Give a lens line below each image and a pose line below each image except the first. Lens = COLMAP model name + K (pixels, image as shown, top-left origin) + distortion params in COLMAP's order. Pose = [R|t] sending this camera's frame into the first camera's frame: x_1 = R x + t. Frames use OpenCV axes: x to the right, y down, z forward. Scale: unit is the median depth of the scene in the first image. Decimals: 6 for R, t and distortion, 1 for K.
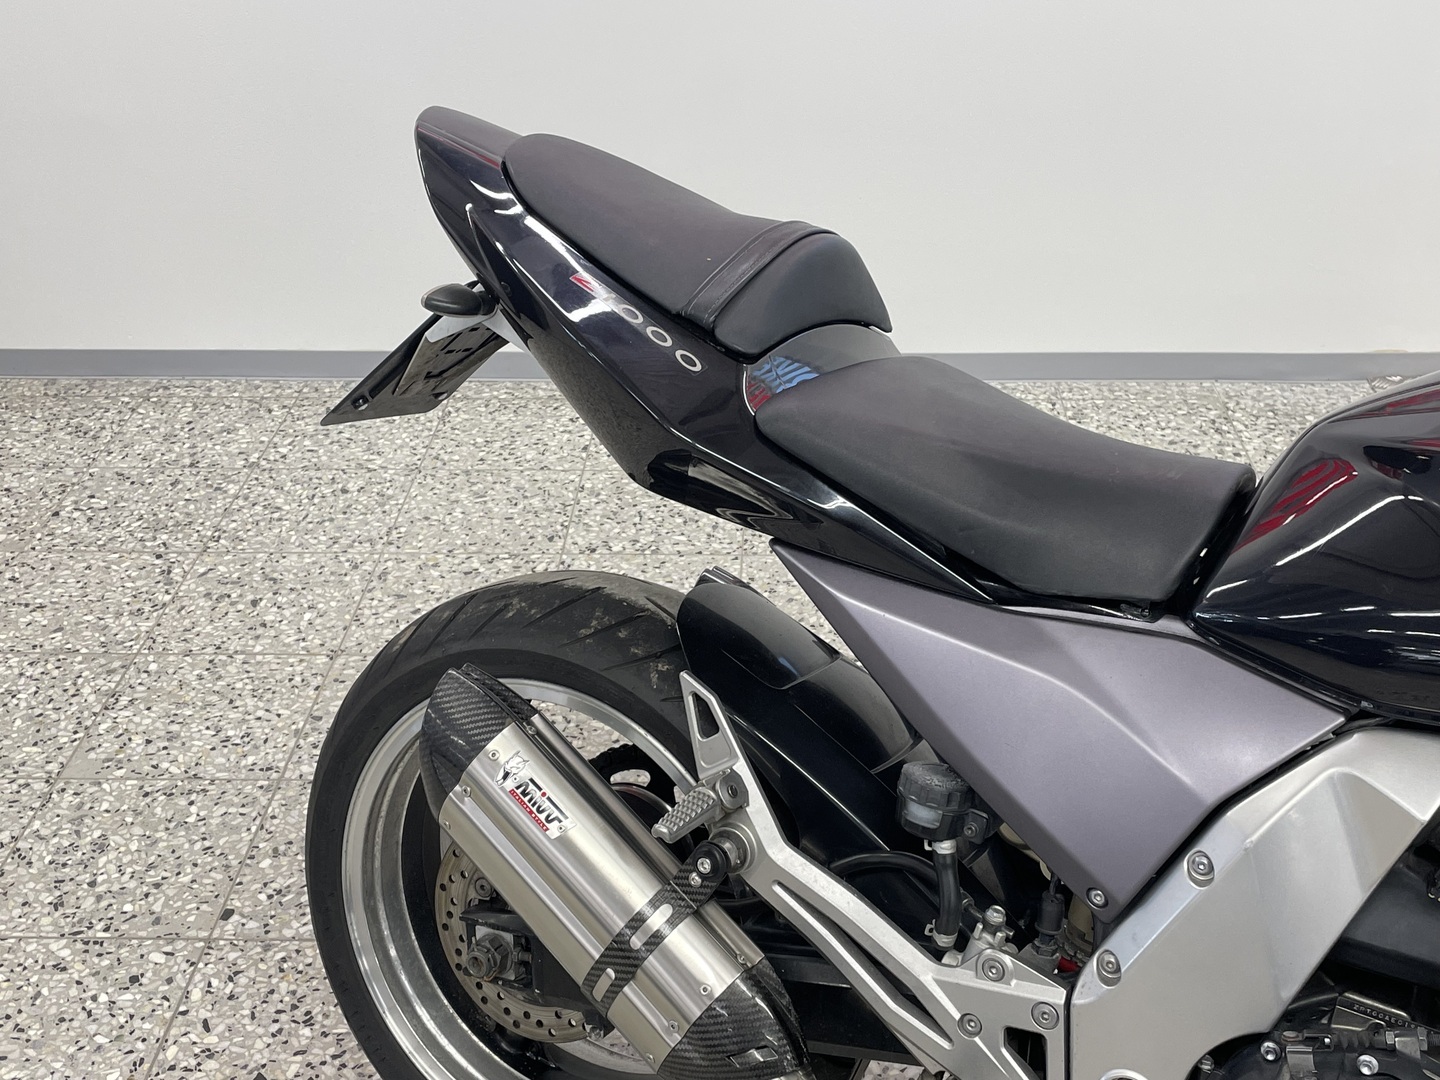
lens RADIAL K [[1680.2, 0, 714.6], [0, 1680.2, 521.7], [0, 0, 1]] dist [0.122871, -0.185023]
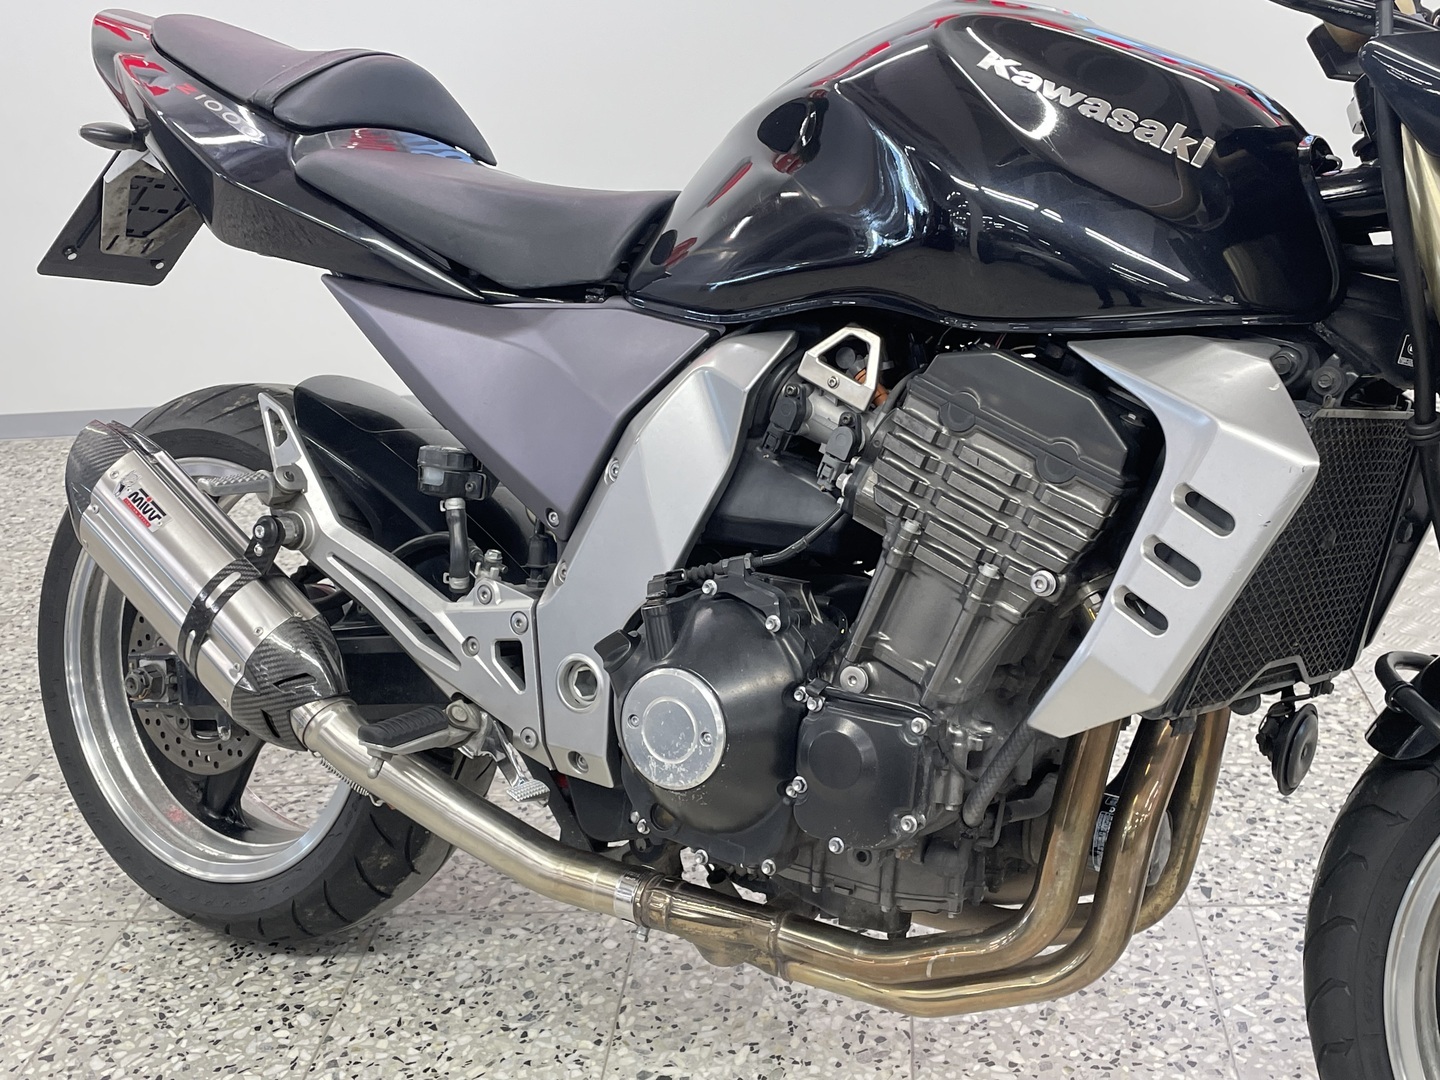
lens RADIAL K [[1661.7, 0, 732.2], [0, 1661.7, 545.5], [0, 0, 1]] dist [0.097969, -0.157779]
pose [[0.997759, -0.036022, -0.056378, 0.387851], [0.028544, 0.991332, -0.128239, 0.367116], [0.060509, 0.126342, 0.990140, -0.159296]]
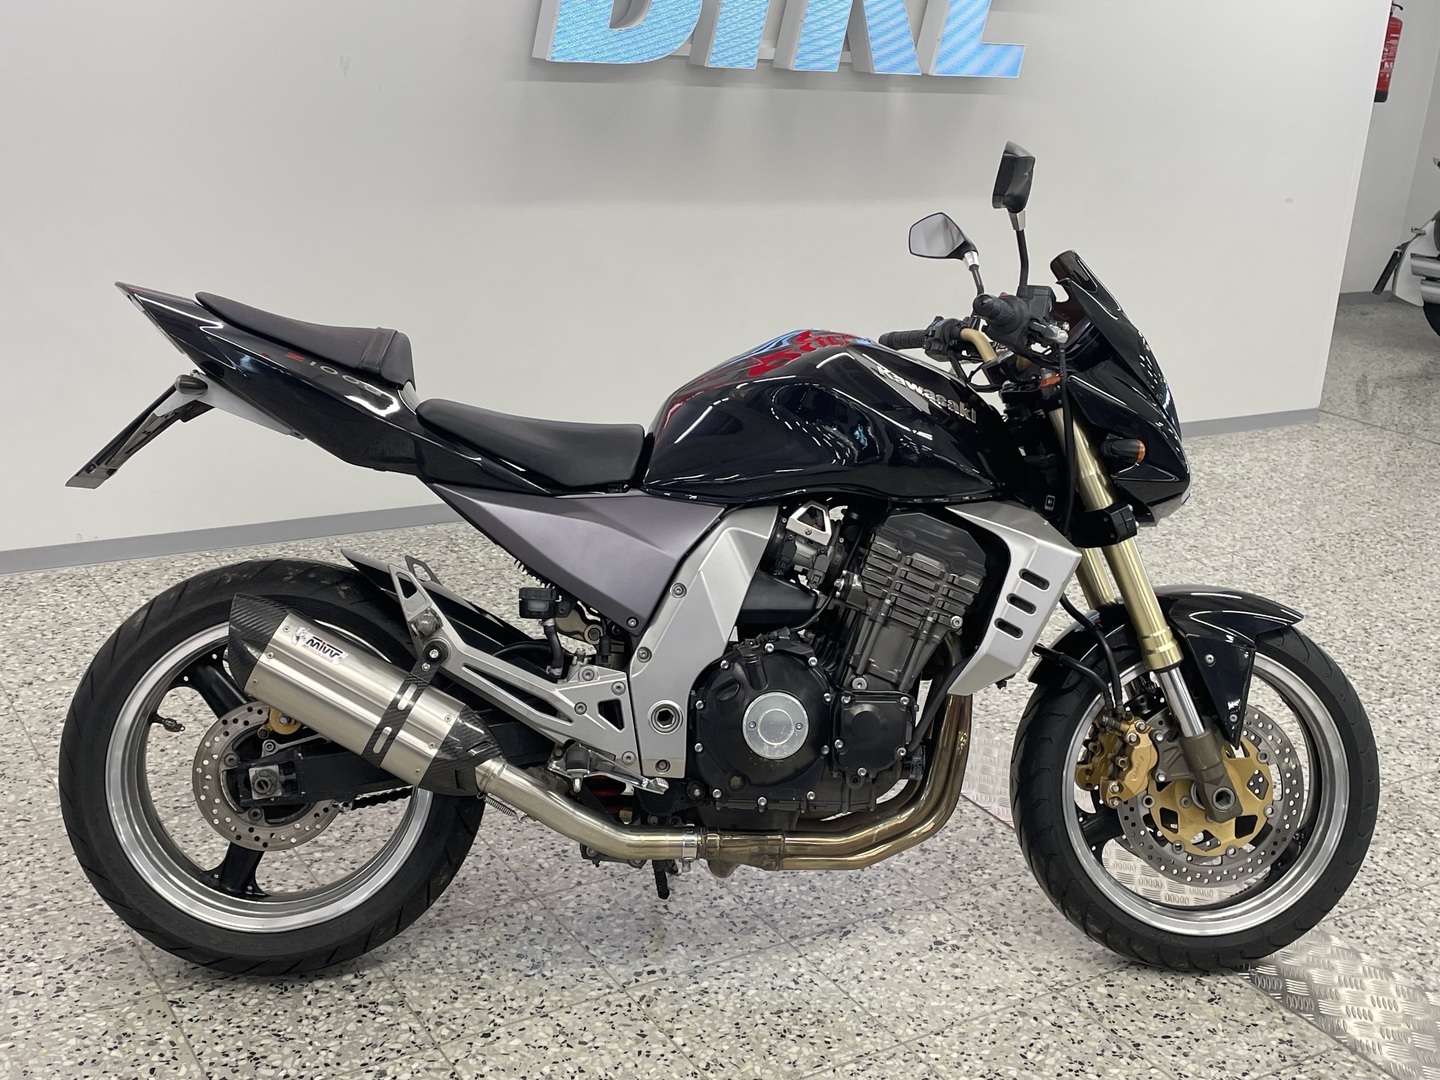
lens RADIAL K [[1661.7, 0, 732.2], [0, 1661.7, 545.5], [0, 0, 1]] dist [0.097969, -0.157779]
pose [[0.808301, -0.107322, 0.578906, -0.755836], [0.210330, 0.971000, -0.113663, 0.352995], [-0.549919, 0.213635, 0.807434, -0.637603]]
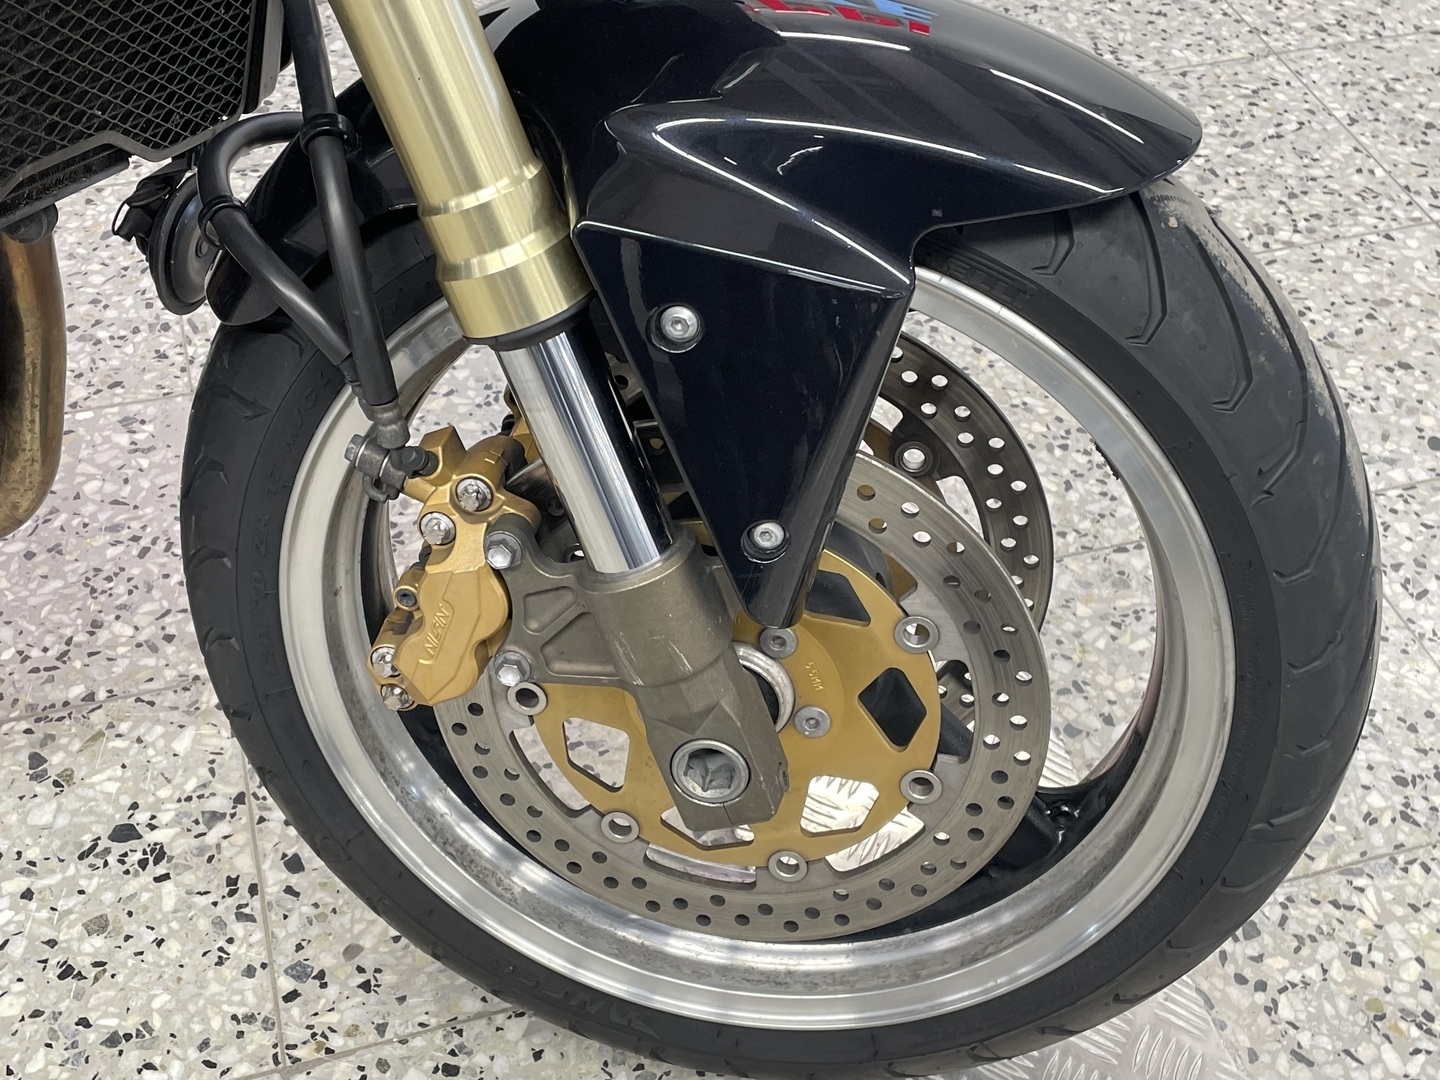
lens RADIAL K [[1661.7, 0, 732.2], [0, 1661.7, 545.5], [0, 0, 1]] dist [0.097969, -0.157779]
pose [[0.936251, -0.210586, 0.281225, 0.676710], [0.111414, 0.937101, 0.330799, 0.276508], [-0.333198, -0.278379, 0.900824, 0.195952]]
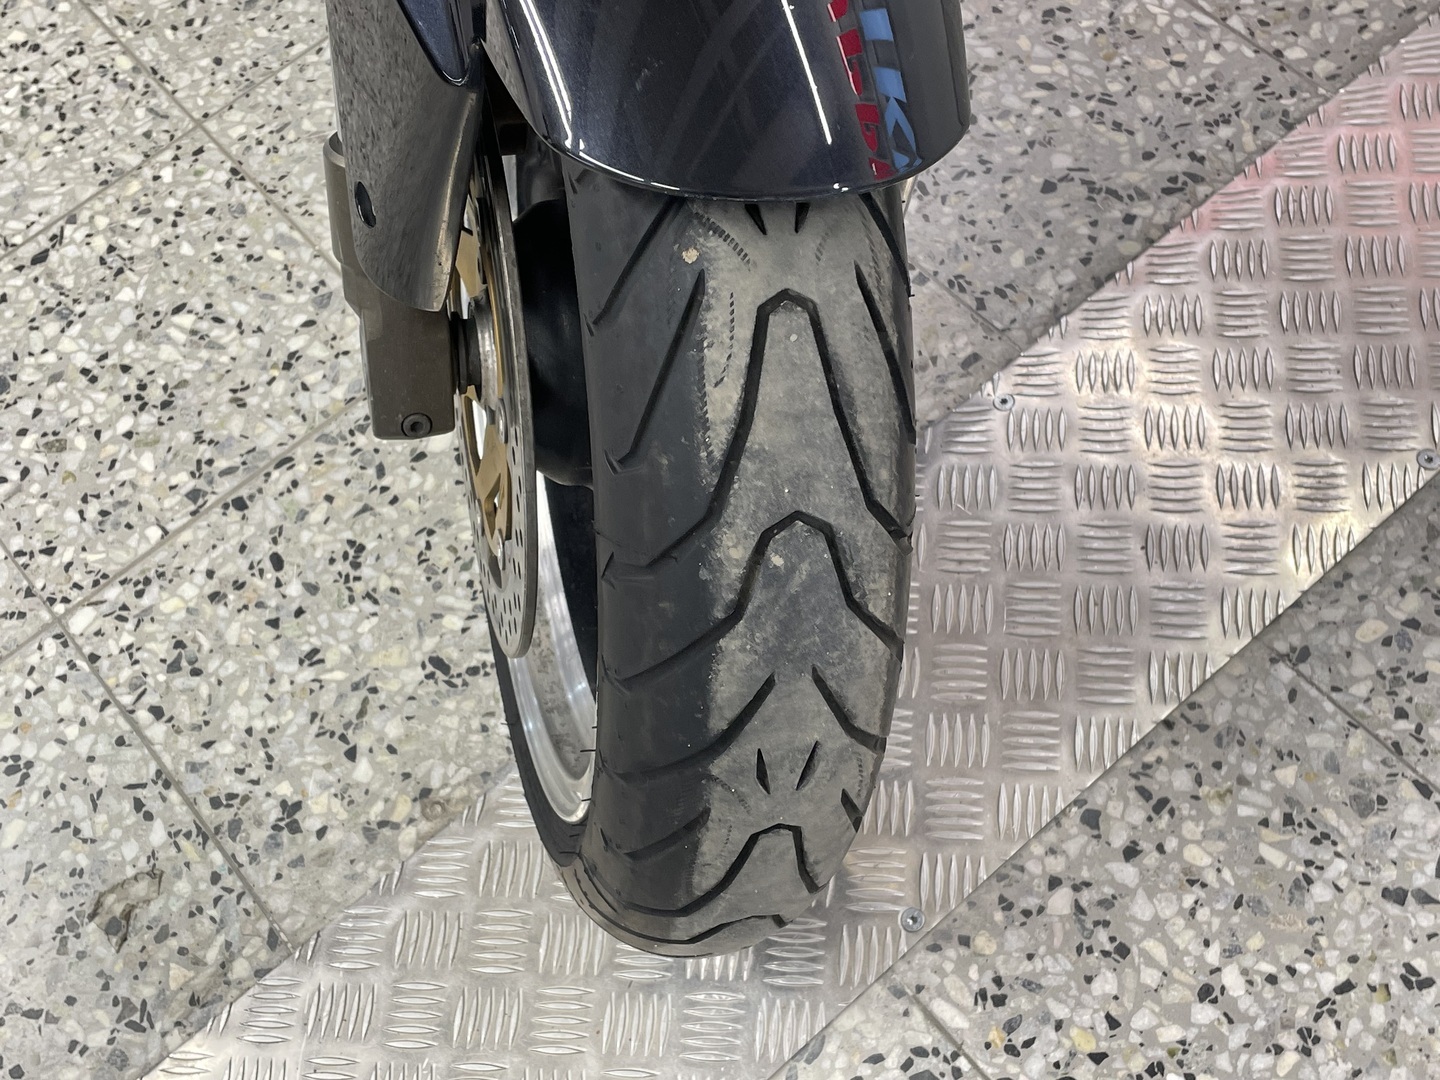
lens RADIAL K [[1661.7, 0, 732.2], [0, 1661.7, 545.5], [0, 0, 1]] dist [0.097969, -0.157779]
pose [[0.684637, 0.617657, -0.387004, 1.180316], [-0.259380, 0.702653, 0.662572, 0.149706], [0.681172, -0.353240, 0.641270, 0.370534]]
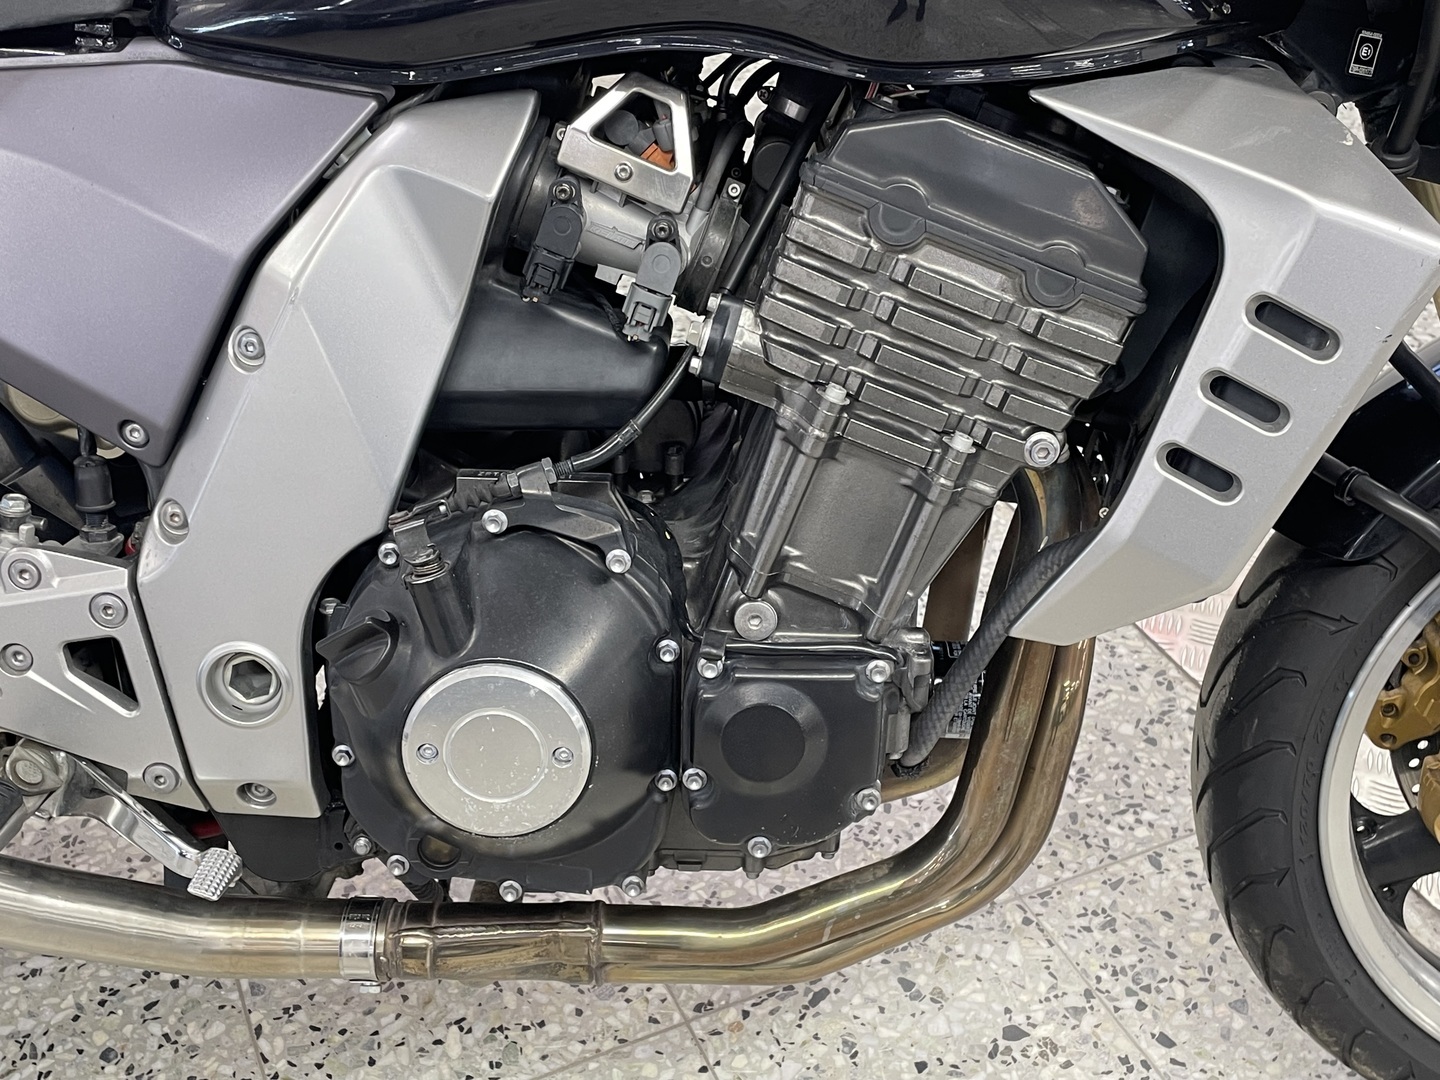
lens RADIAL K [[1661.7, 0, 732.2], [0, 1661.7, 545.5], [0, 0, 1]] dist [0.097969, -0.157779]
pose [[0.881086, -0.252377, 0.399992, 0.138766], [0.203827, 0.965781, 0.160383, 0.188354], [-0.426781, -0.059782, 0.902377, 0.212658]]
